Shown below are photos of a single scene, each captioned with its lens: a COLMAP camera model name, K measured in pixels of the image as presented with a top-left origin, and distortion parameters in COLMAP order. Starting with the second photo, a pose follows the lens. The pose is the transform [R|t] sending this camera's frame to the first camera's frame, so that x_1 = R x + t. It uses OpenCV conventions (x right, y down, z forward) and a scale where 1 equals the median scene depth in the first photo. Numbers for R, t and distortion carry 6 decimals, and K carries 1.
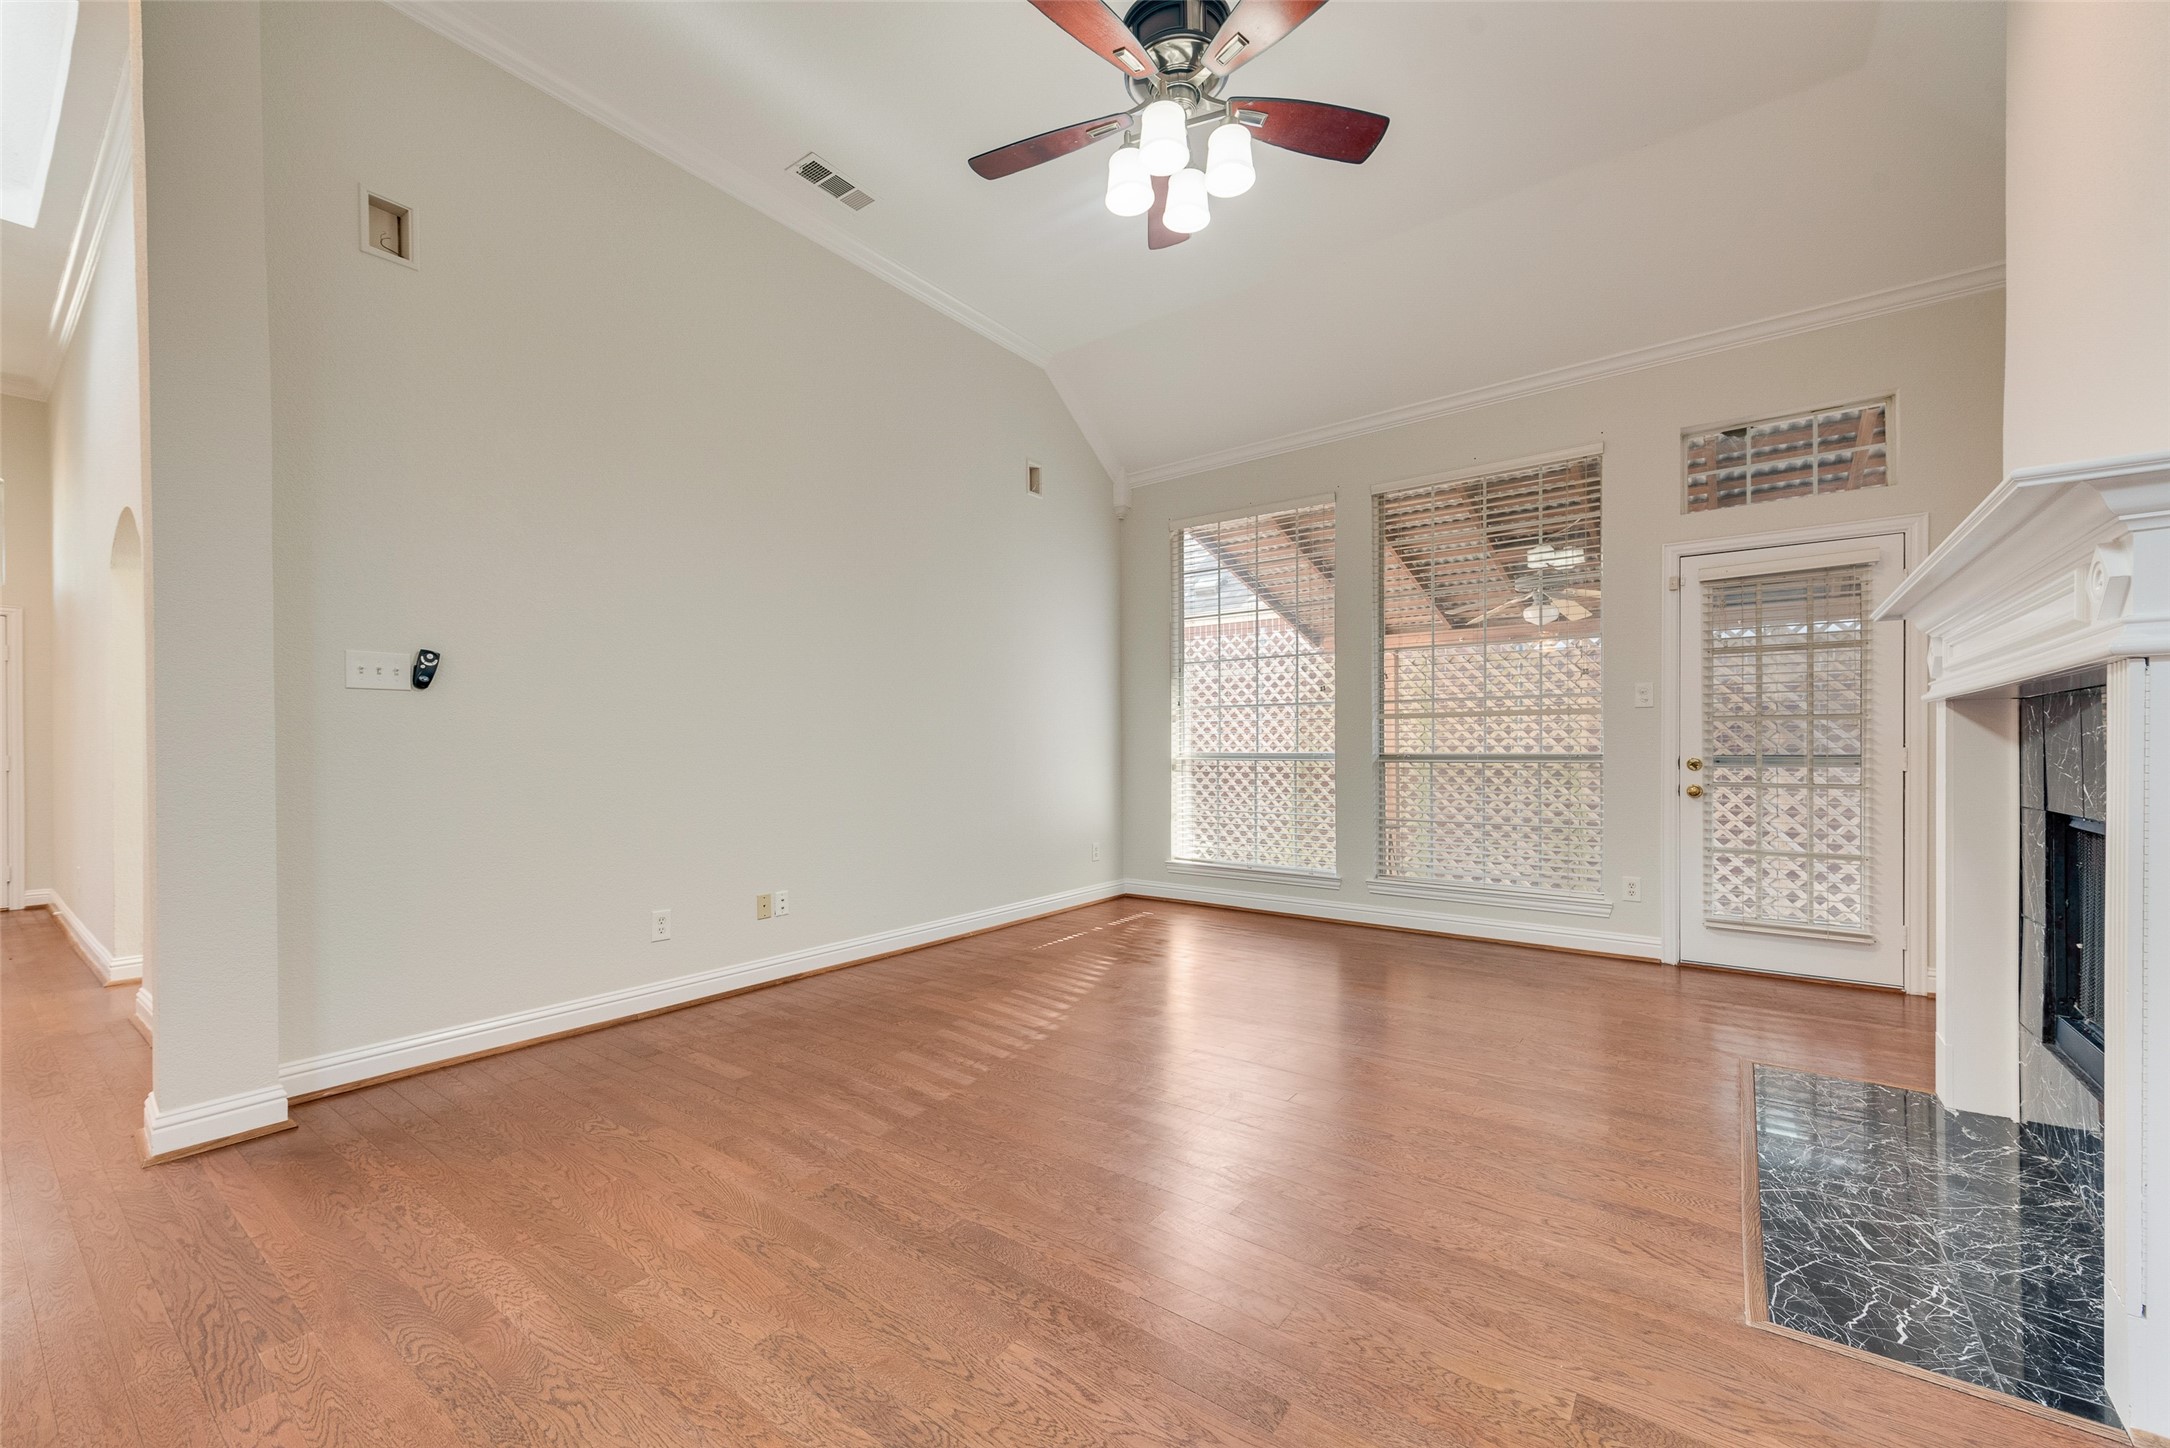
lens RADIAL K [[865.1, 0, 1085.9], [0, 865.1, 737.9], [0, 0, 1]] dist [0.002367, 0.000039]
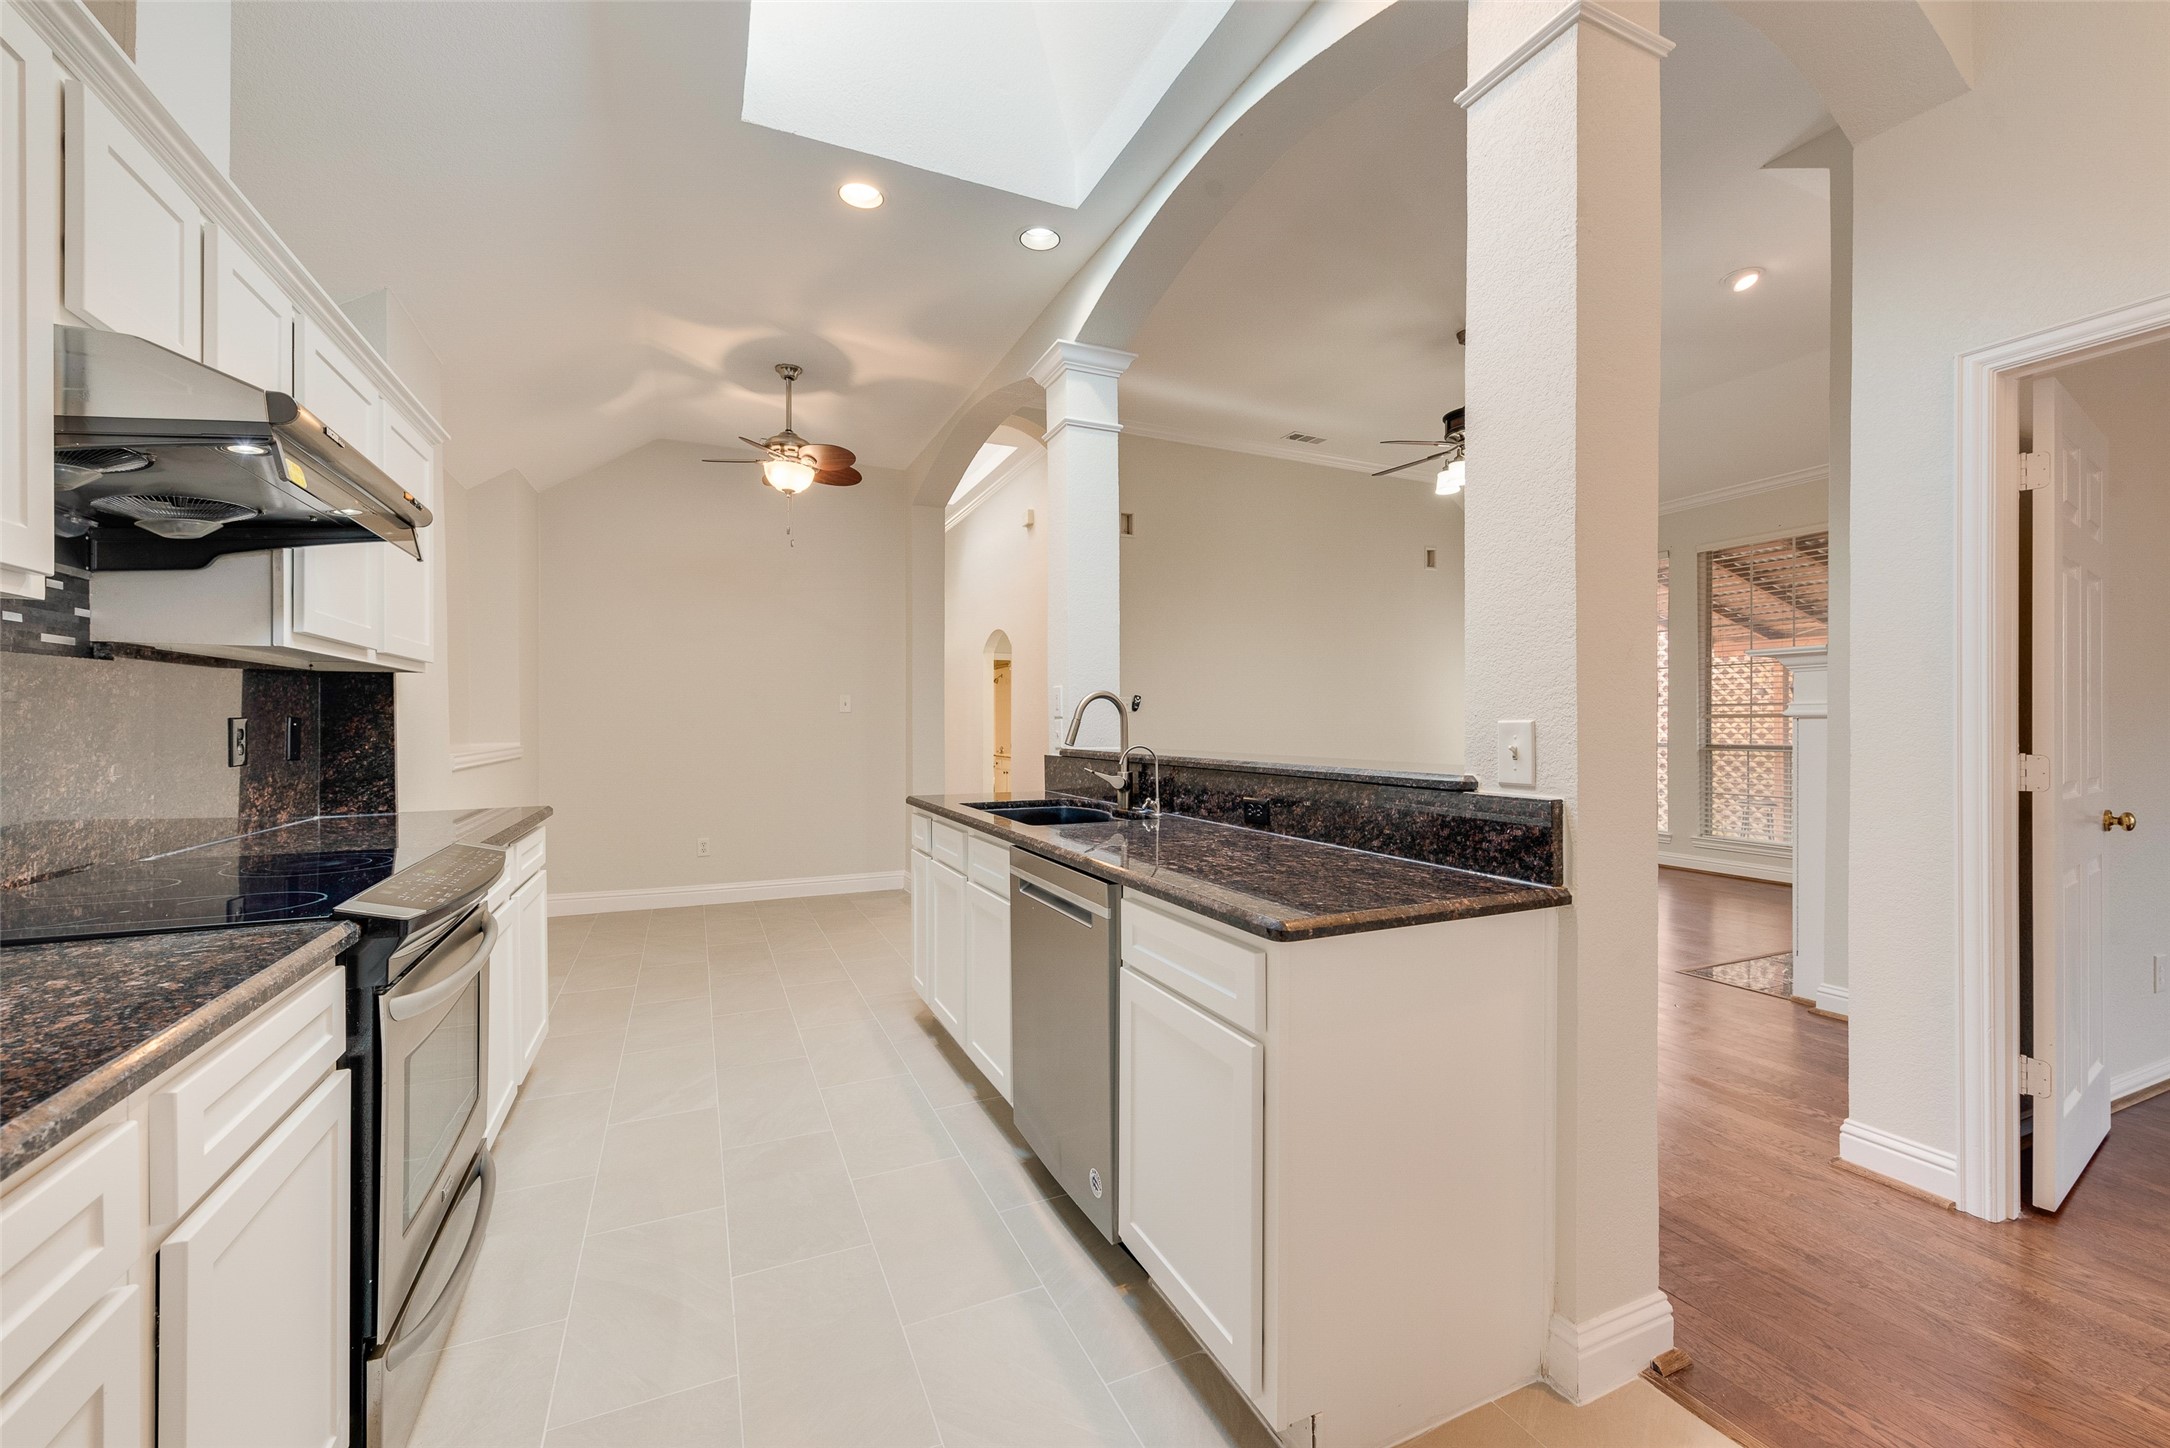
lens RADIAL K [[865.1, 0, 1086.0], [0, 865.1, 728.0], [0, 0, 1]] dist [0.002367, 0.000039]
pose [[0.879743, 0.001322, -0.475448, 0.133393], [-0.000970, 0.999999, 0.000986, -0.006680], [0.475449, -0.000406, 0.879743, -0.629017]]
